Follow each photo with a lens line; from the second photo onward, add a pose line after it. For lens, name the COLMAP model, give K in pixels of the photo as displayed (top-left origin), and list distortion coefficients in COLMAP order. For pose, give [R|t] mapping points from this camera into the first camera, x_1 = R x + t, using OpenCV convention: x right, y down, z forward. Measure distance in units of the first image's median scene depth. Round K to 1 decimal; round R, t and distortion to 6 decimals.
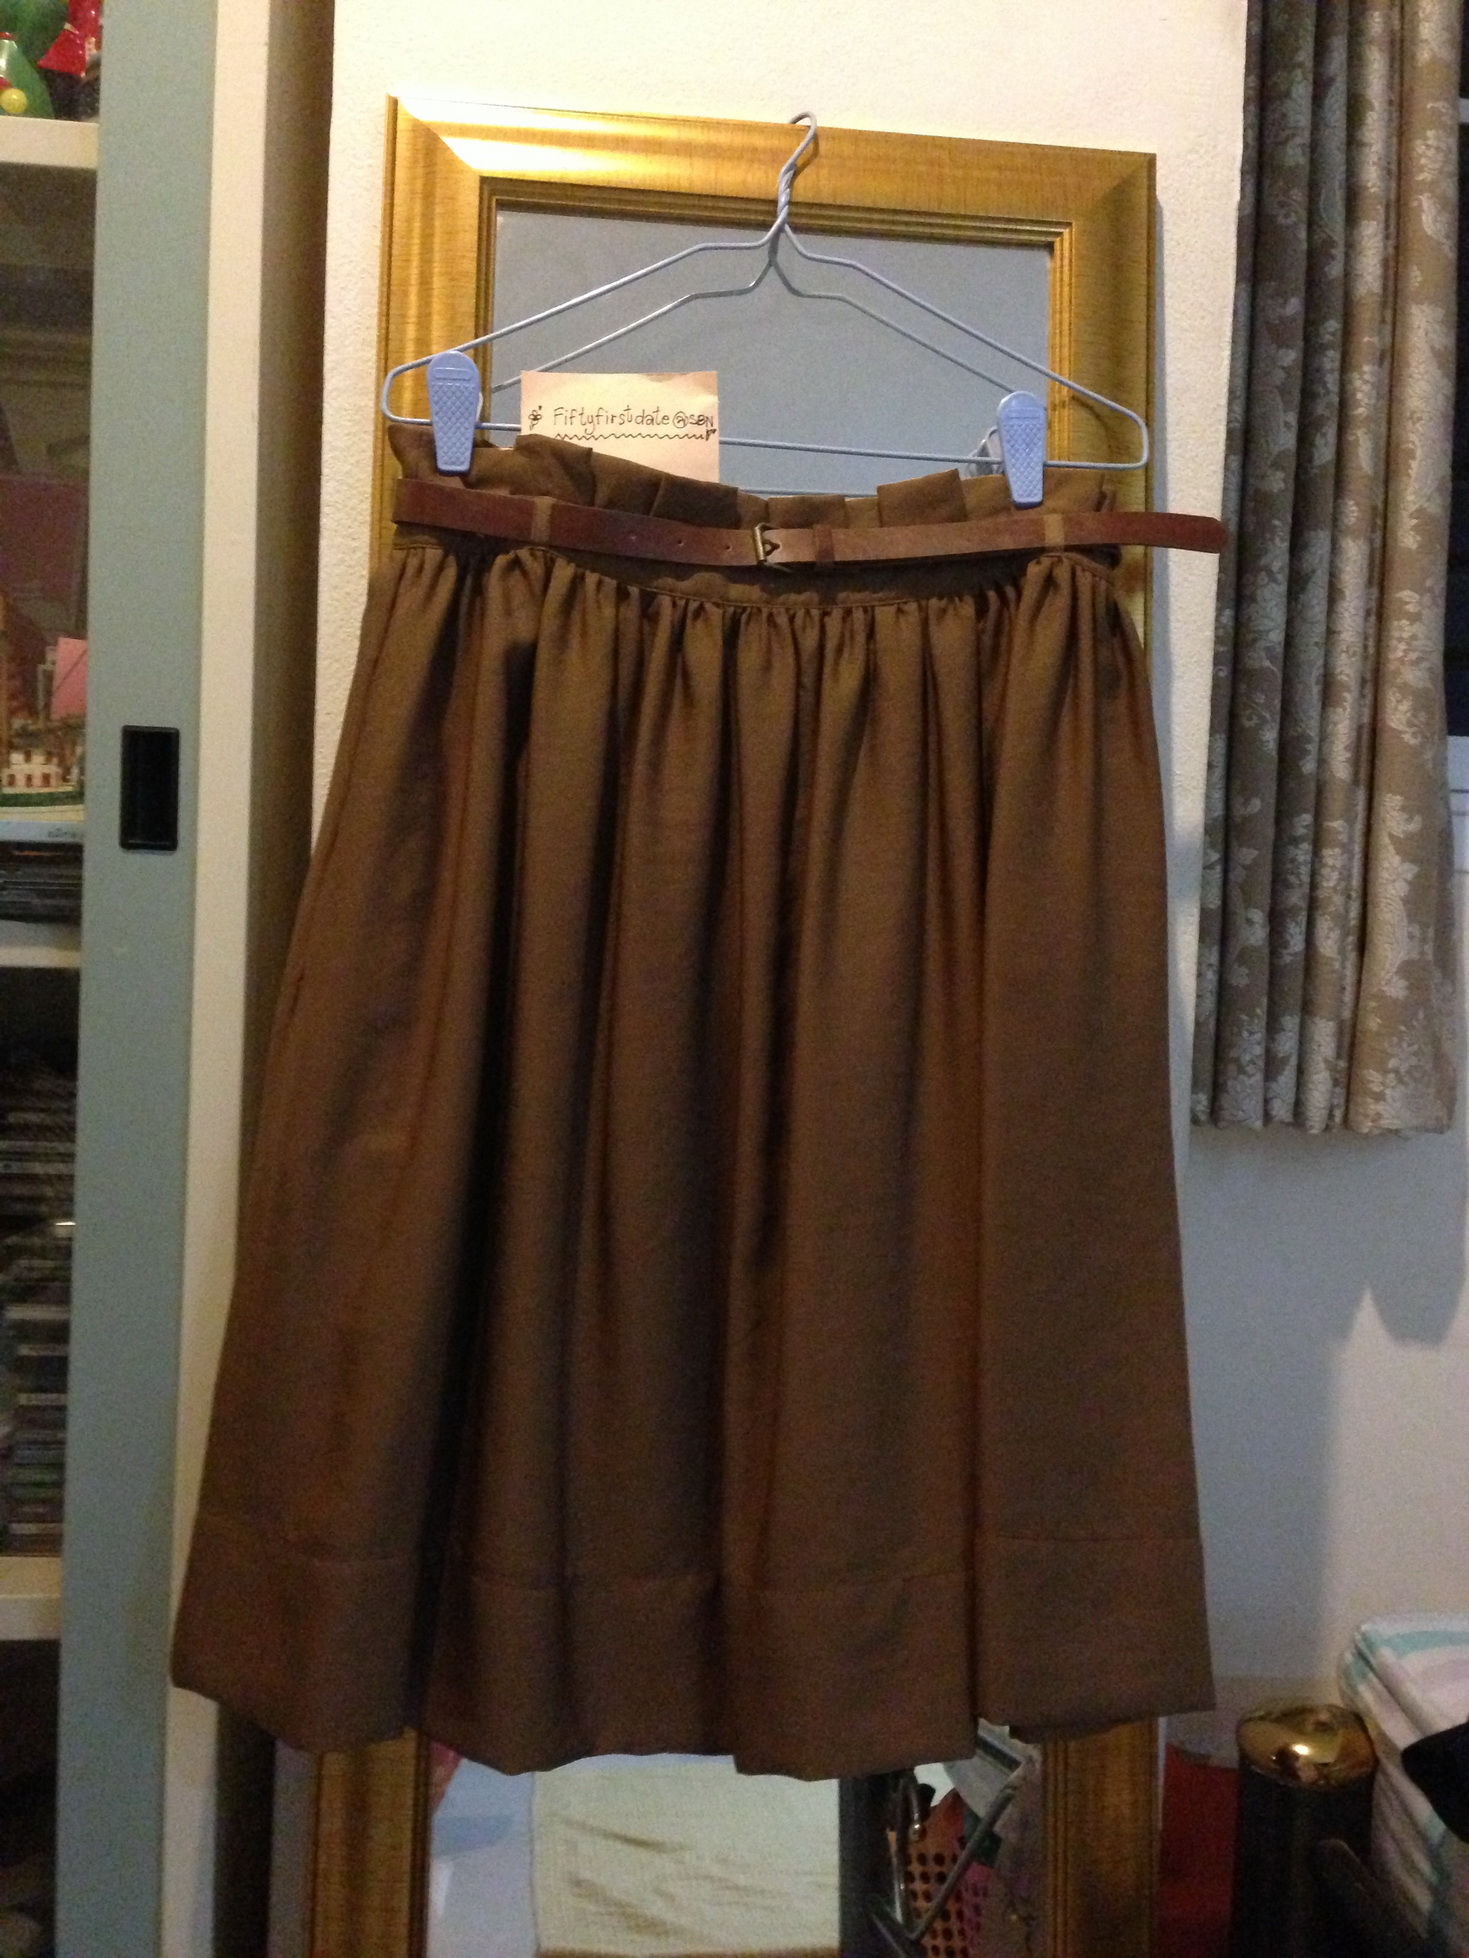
lens RADIAL K [[1804.5, 0, 735.3], [0, 1804.5, 990.8], [0, 0, 1]] dist [0.166057, -0.298675]
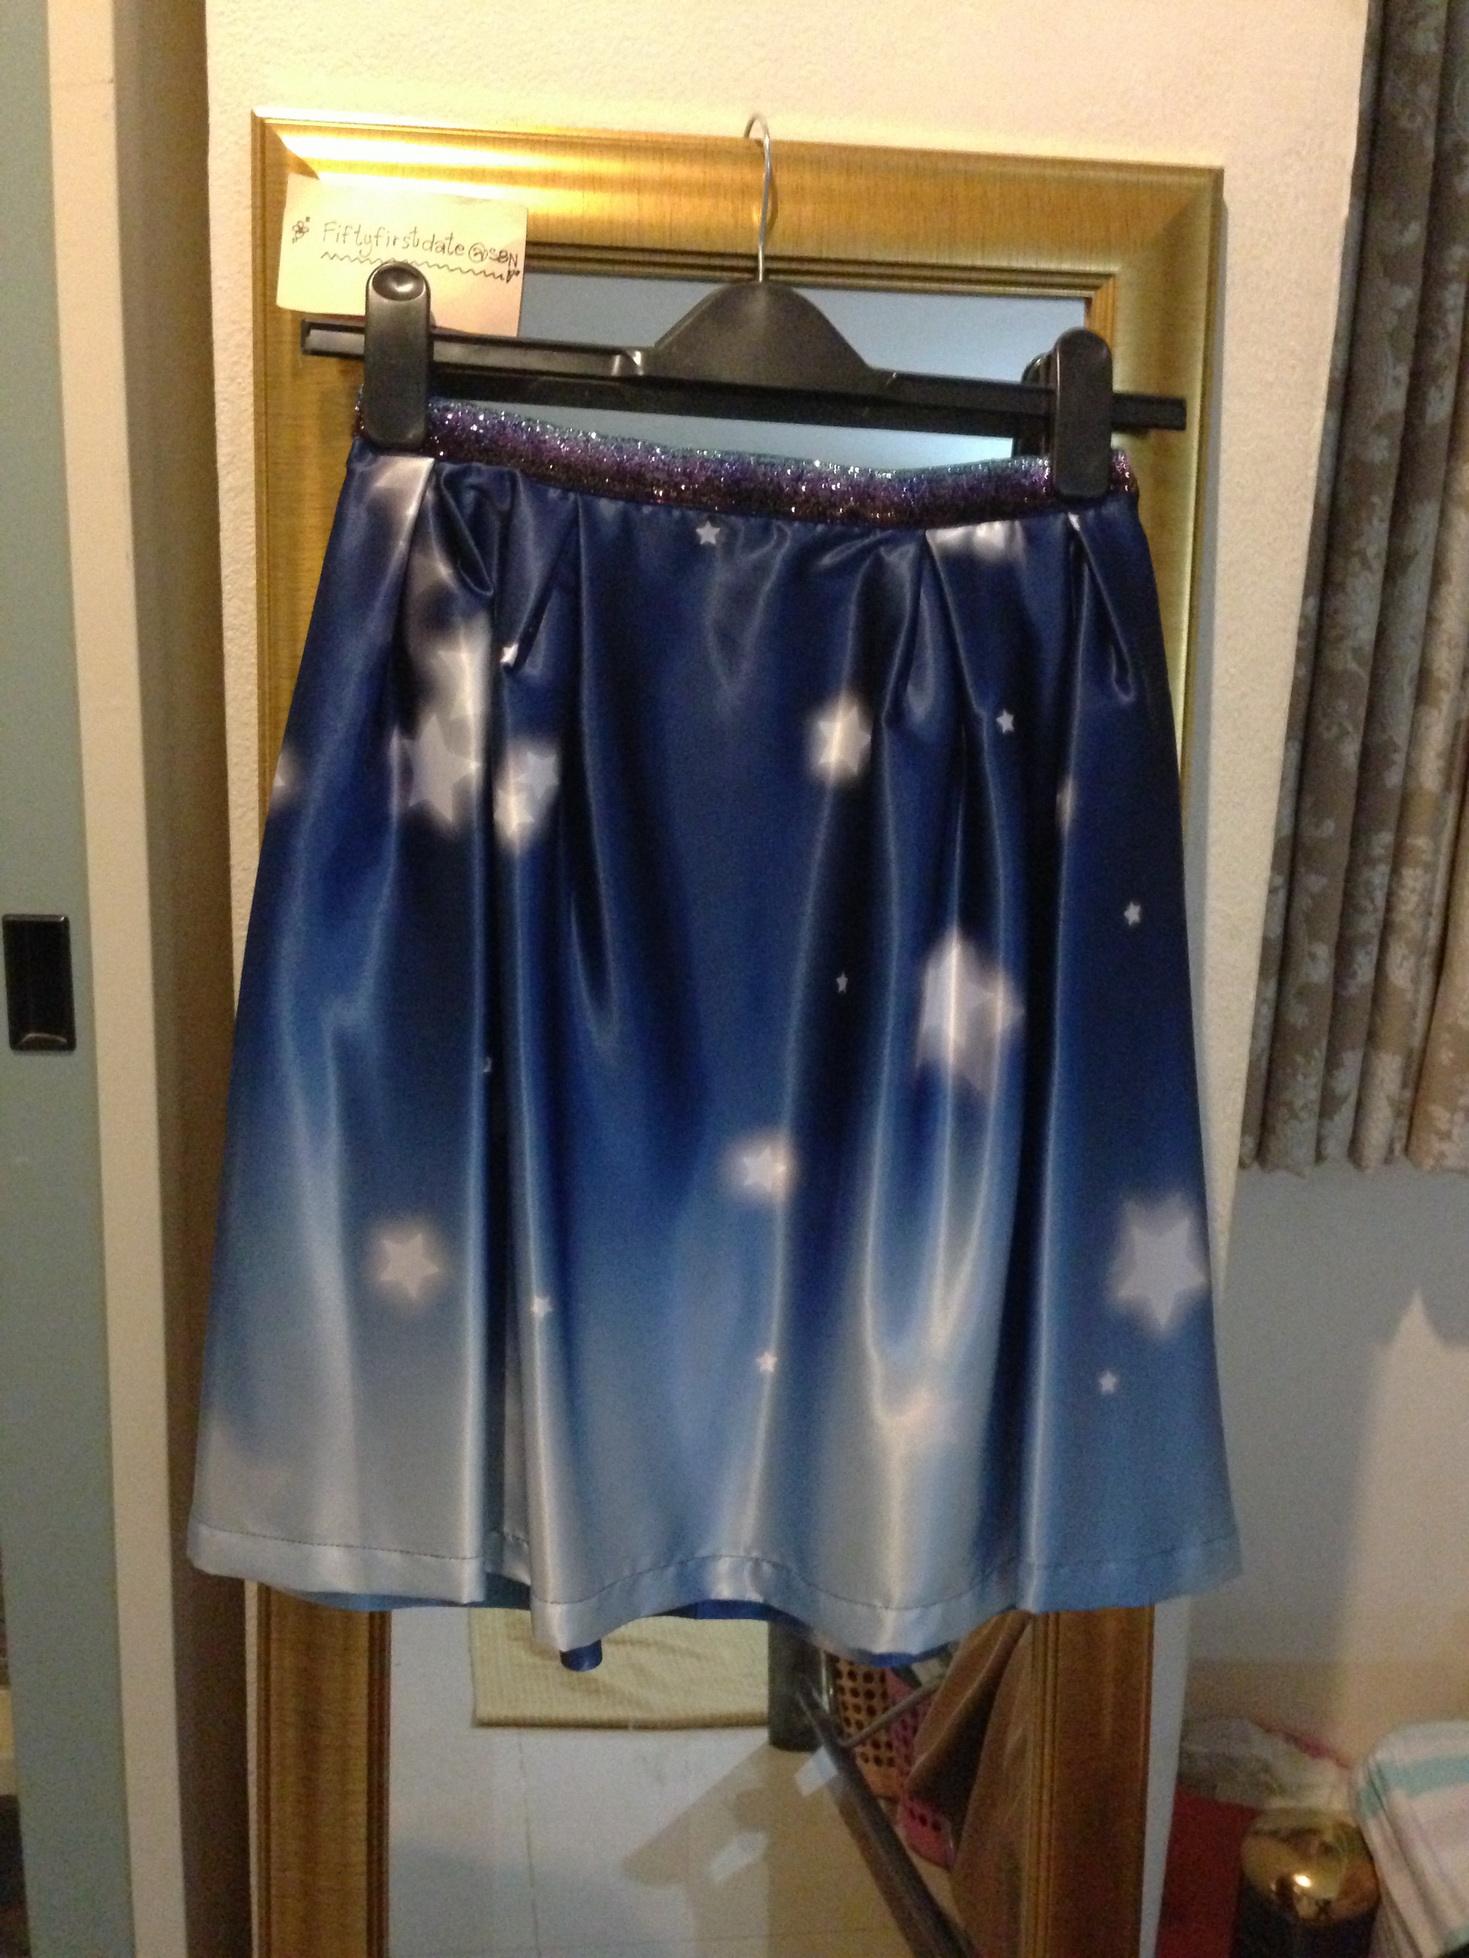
lens RADIAL K [[1804.5, 0, 735.3], [0, 1804.5, 990.8], [0, 0, 1]] dist [0.166057, -0.298675]
pose [[0.999310, 0.008074, -0.036249, 0.031153], [-0.000437, 0.978570, 0.205915, -0.203617], [0.037135, -0.205758, 0.977898, 0.108517]]
